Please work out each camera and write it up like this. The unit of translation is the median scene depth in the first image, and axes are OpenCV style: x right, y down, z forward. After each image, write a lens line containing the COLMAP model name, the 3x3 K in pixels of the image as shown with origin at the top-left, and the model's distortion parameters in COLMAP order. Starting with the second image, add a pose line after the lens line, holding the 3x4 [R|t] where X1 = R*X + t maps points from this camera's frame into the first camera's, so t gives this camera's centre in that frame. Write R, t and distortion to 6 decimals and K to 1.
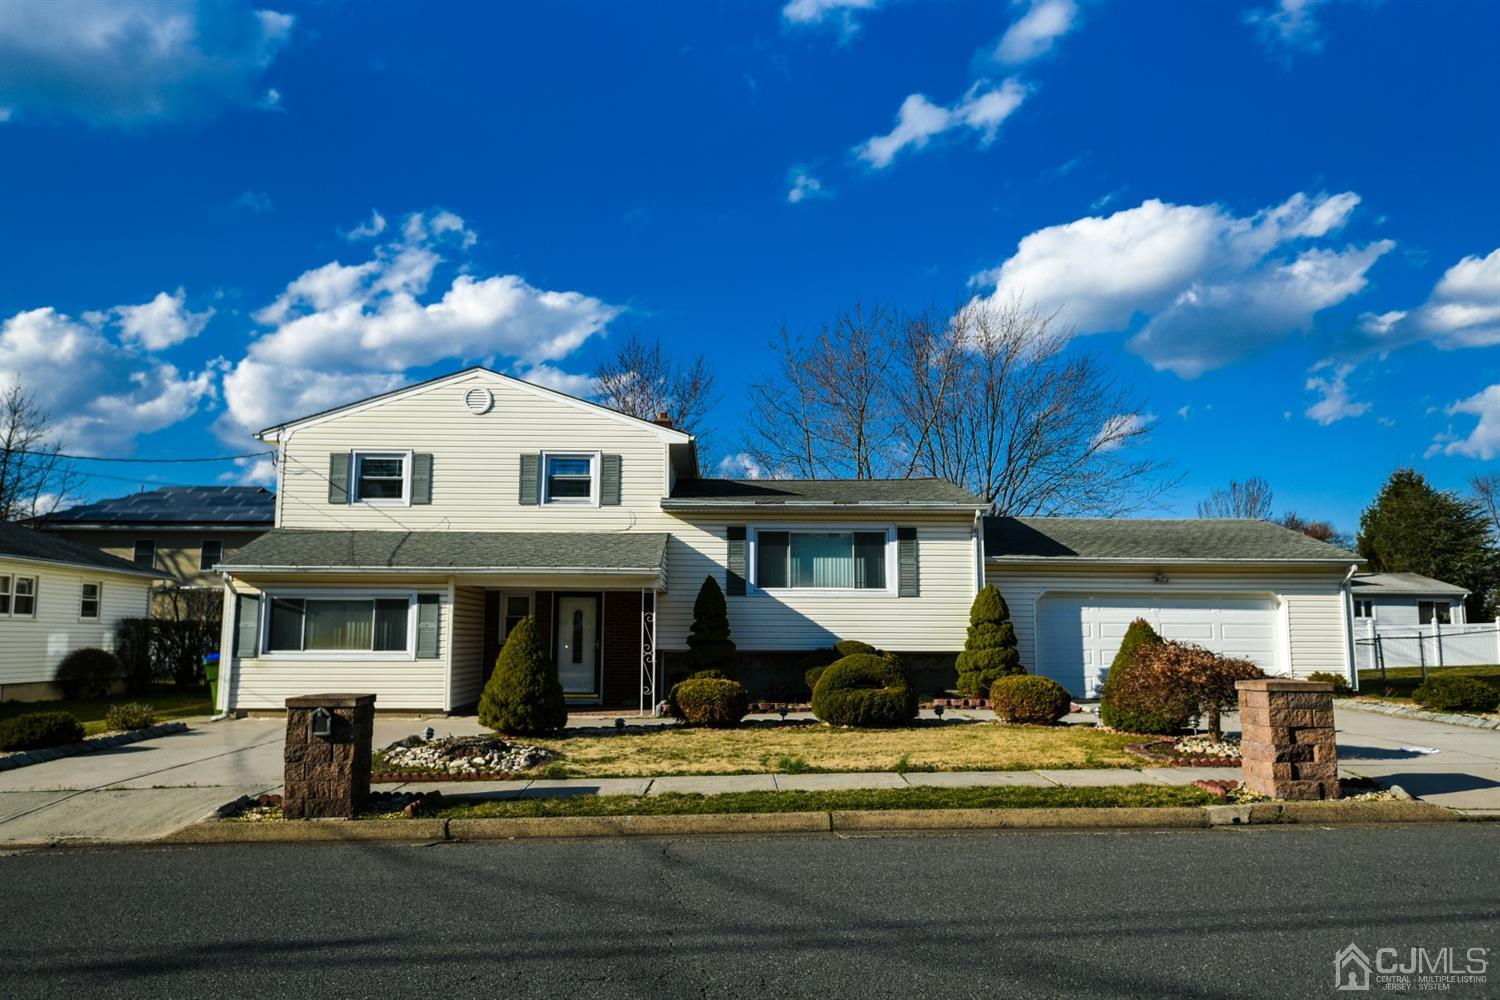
lens RADIAL K [[1136.1, 0, 746.6], [0, 1136.1, 497.0], [0, 0, 1]] dist [0.030273, 0.004915]
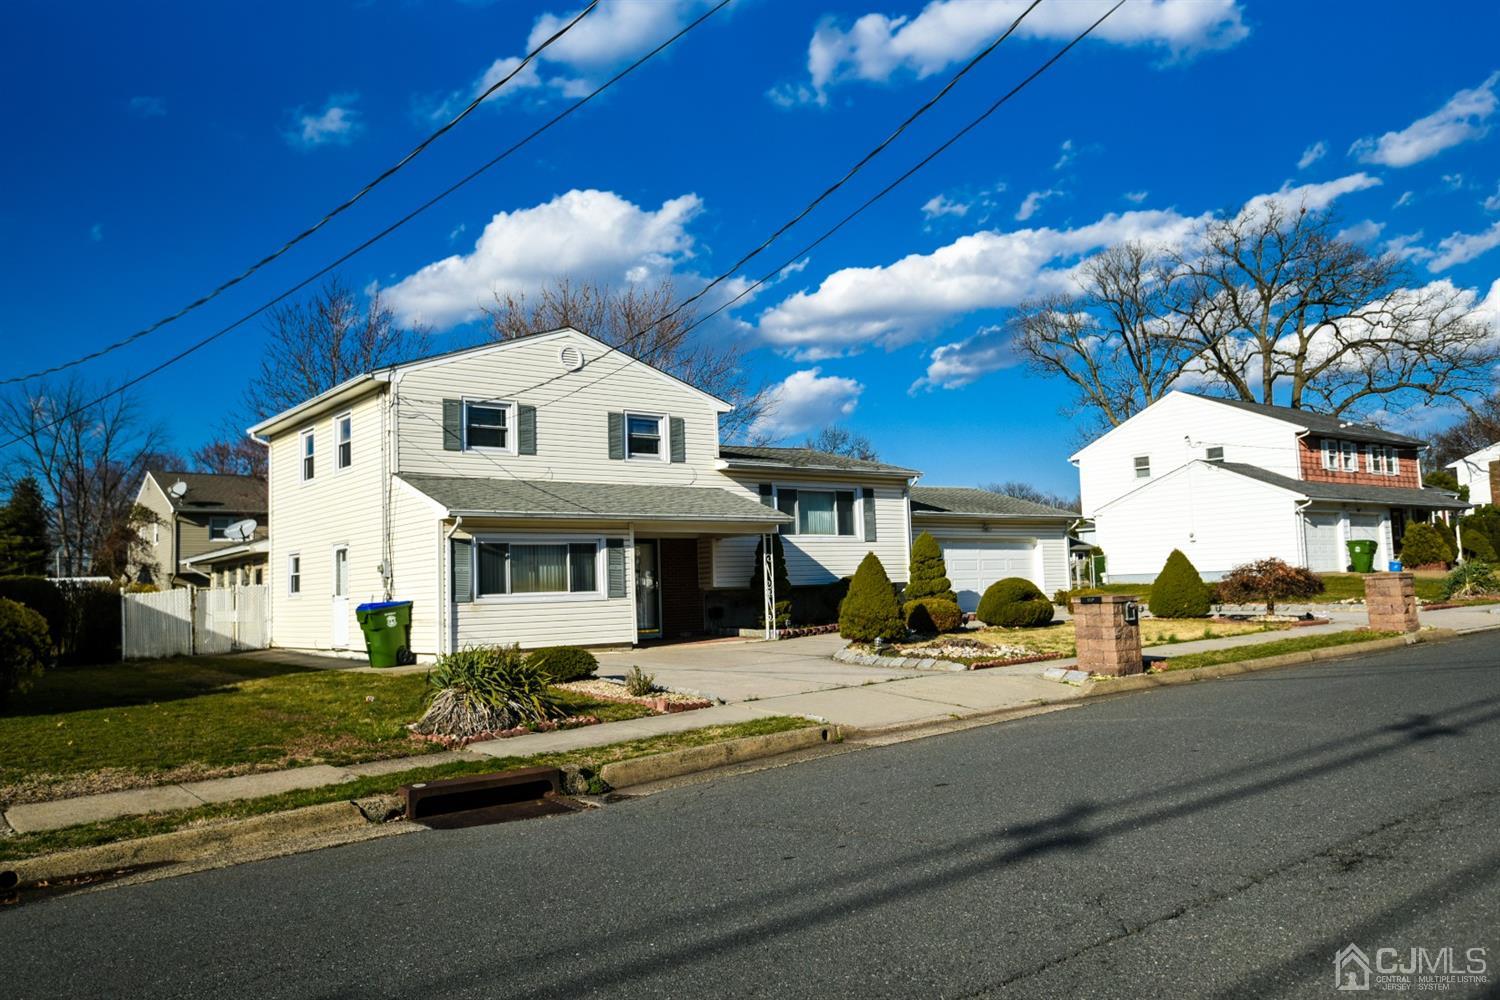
lens RADIAL K [[1136.1, 0, 751.0], [0, 1136.1, 498.5], [0, 0, 1]] dist [0.030273, 0.004915]
pose [[0.801334, 0.018995, 0.597915, -0.740751], [-0.040197, 0.998947, 0.022137, 0.015446], [-0.596865, -0.041774, 0.801254, 0.045264]]
